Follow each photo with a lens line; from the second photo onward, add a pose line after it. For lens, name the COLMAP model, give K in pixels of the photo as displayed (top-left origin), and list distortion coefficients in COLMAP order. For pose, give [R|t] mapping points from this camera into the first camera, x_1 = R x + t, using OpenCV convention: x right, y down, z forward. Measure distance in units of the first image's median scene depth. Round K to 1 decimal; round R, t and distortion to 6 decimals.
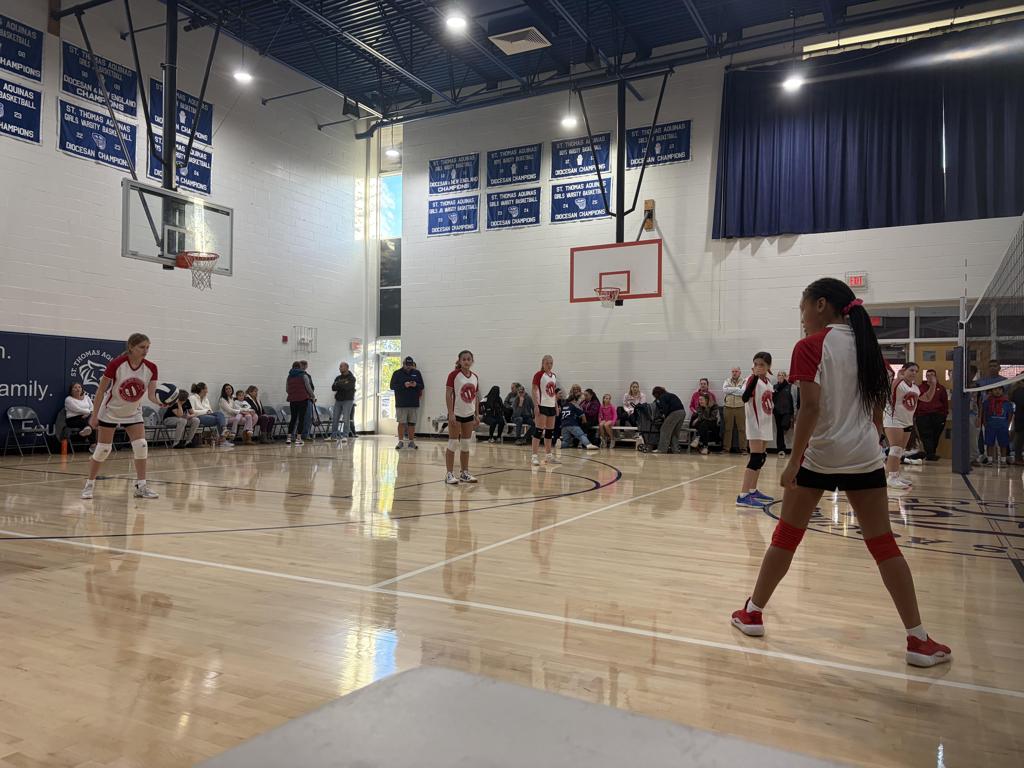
lens RADIAL K [[777.3, 0, 511.7], [0, 777.3, 384.5], [0, 0, 1]] dist [0.059471, -0.054091]
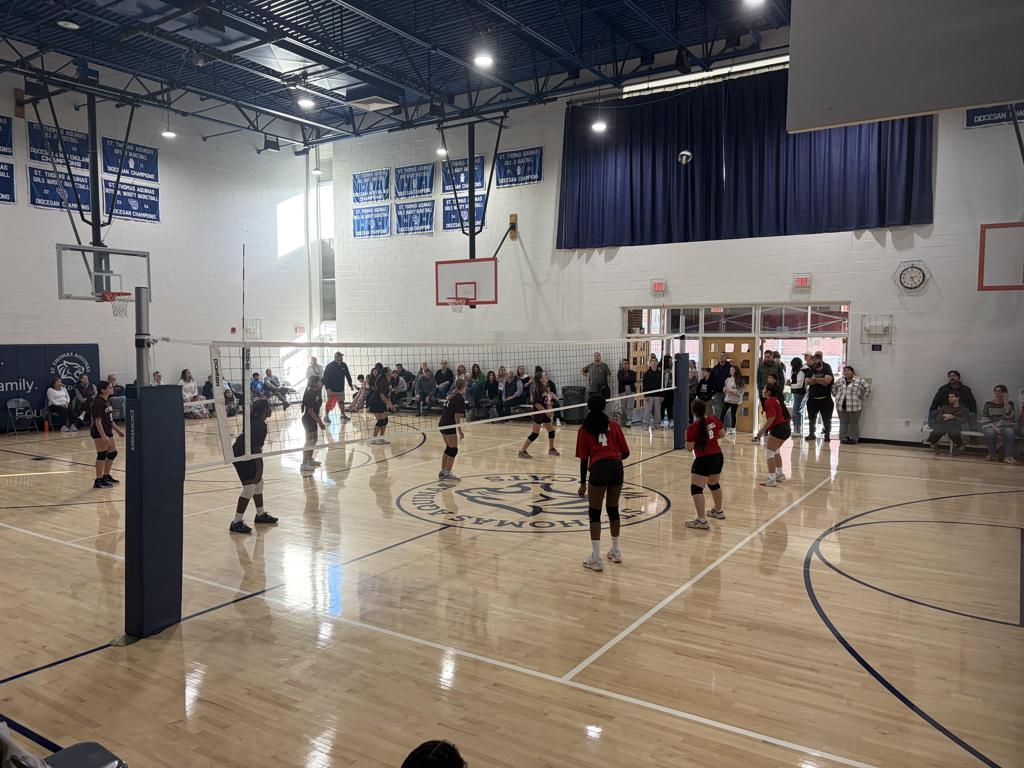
lens RADIAL K [[777.3, 0, 511.4], [0, 777.3, 390.7], [0, 0, 1]] dist [0.059471, -0.054091]
pose [[0.995602, -0.005256, -0.093539, 0.310853], [0.014090, 0.995469, 0.094037, -0.084783], [0.092621, -0.094941, 0.991165, -0.240837]]
